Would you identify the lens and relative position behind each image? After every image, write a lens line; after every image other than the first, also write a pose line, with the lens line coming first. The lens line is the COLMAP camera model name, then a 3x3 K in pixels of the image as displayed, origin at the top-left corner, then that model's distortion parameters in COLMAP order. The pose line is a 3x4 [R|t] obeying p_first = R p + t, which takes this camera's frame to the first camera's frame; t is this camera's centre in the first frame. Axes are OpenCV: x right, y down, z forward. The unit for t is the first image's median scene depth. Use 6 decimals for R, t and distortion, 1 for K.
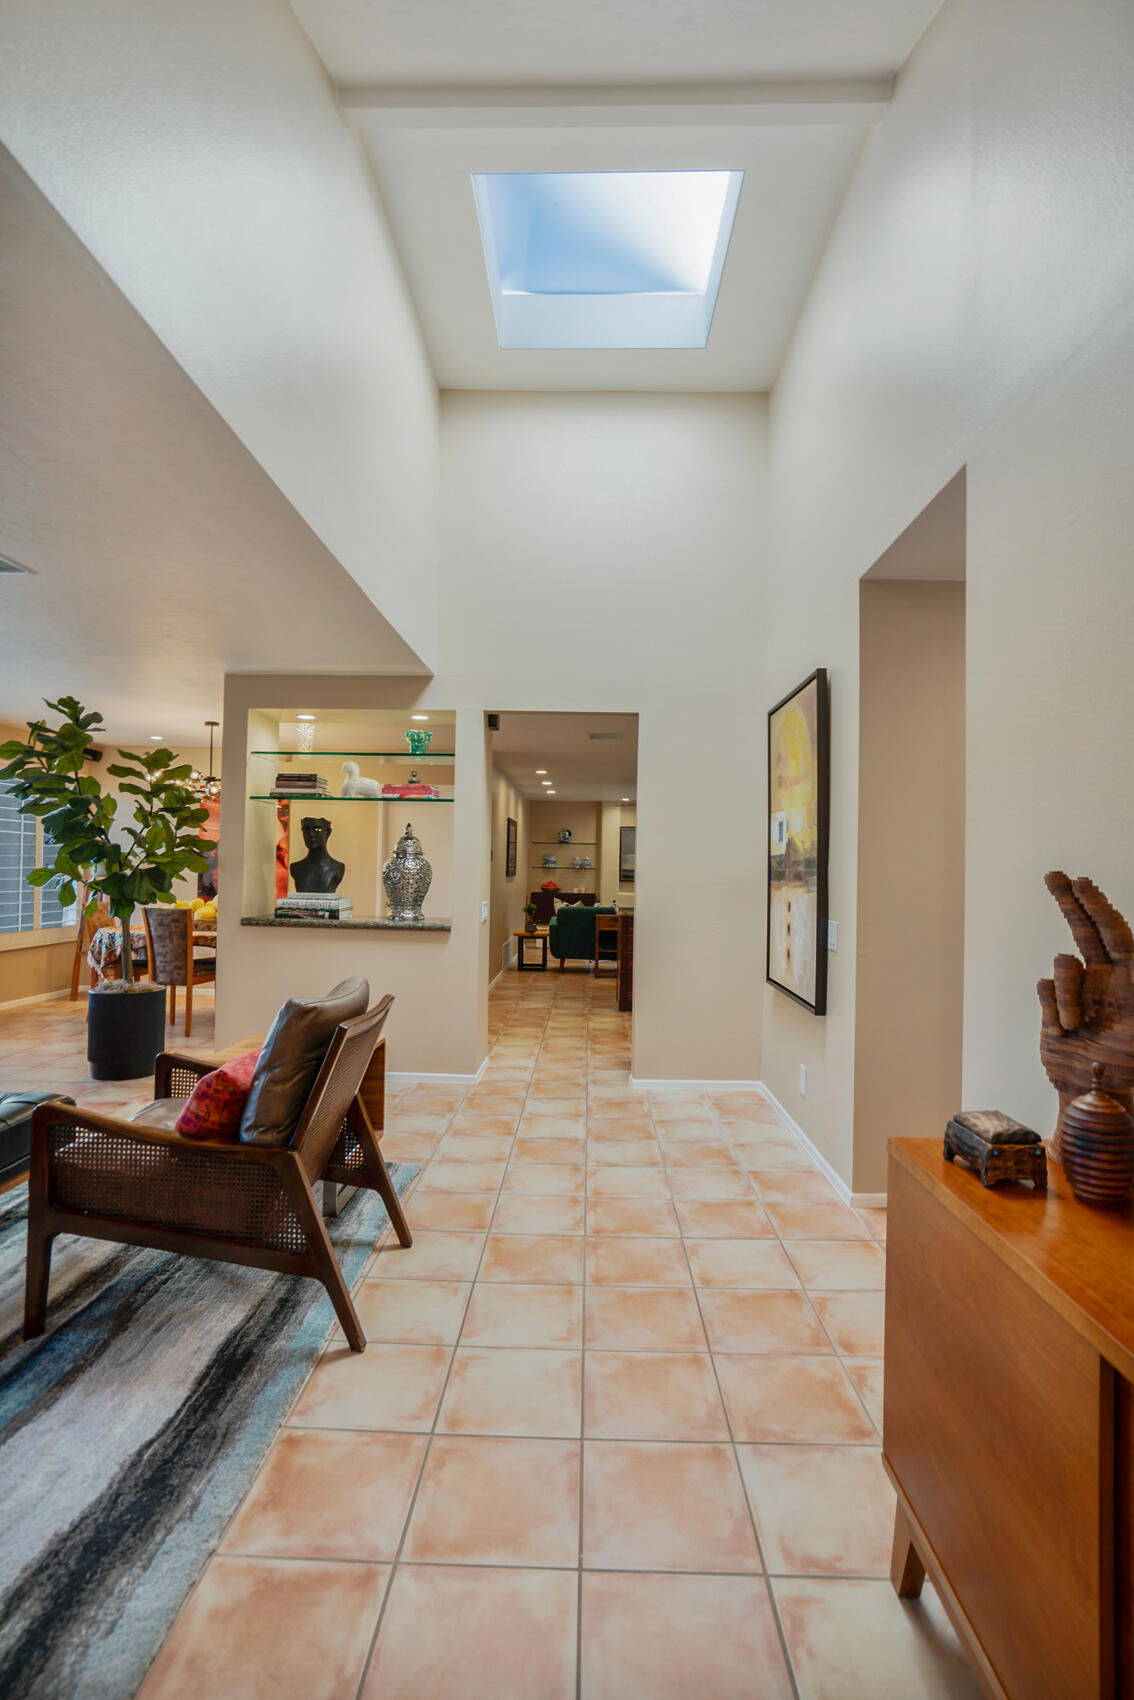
lens RADIAL K [[789.8, 0, 567.0], [0, 789.8, 850.0], [0, 0, 1]] dist [-0.001500, -0.000080]
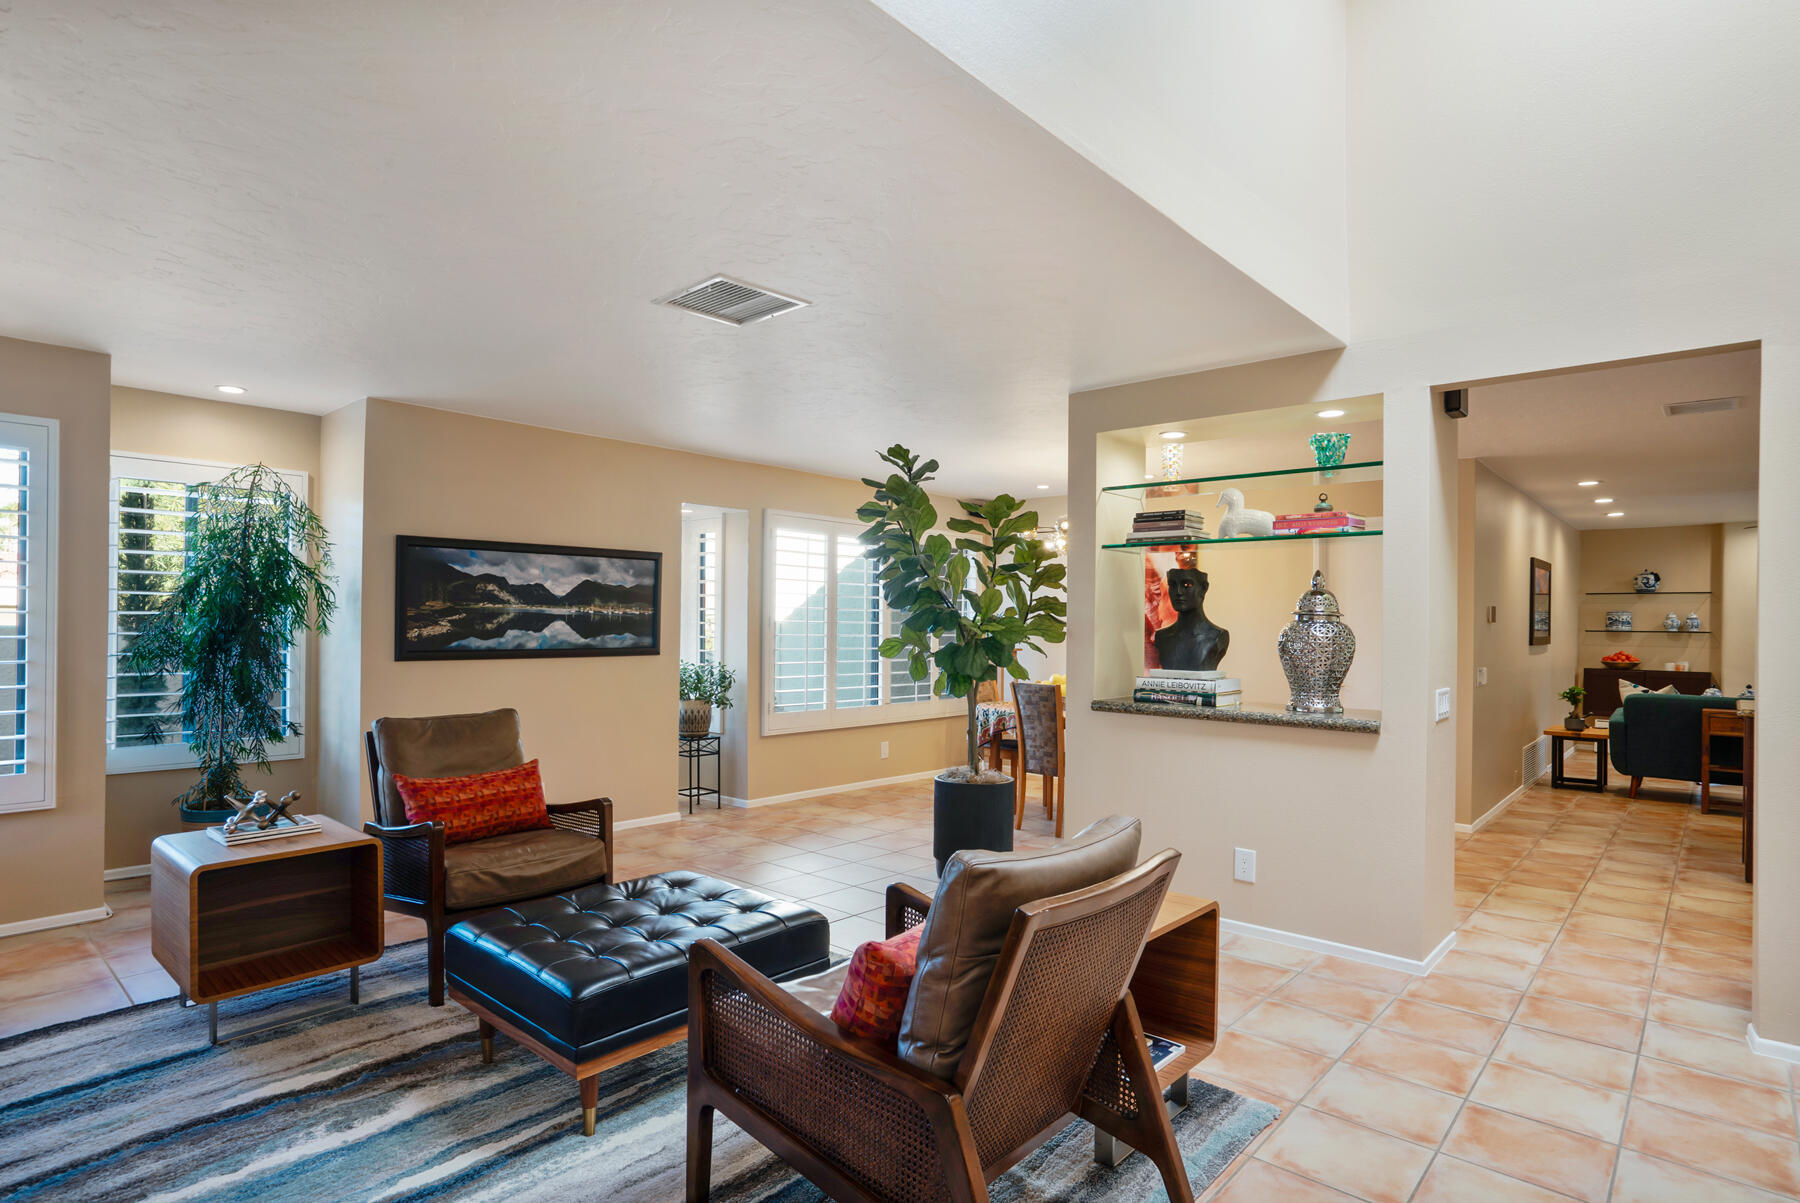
lens RADIAL K [[936.0, 0, 918.6], [0, 936.0, 618.9], [0, 0, 1]] dist [-0.049009, 0.033517]
pose [[0.773838, -0.014200, -0.633225, 0.041641], [0.019530, 0.999808, 0.001446, 0.000094], [0.633083, -0.013486, 0.773967, 0.164133]]
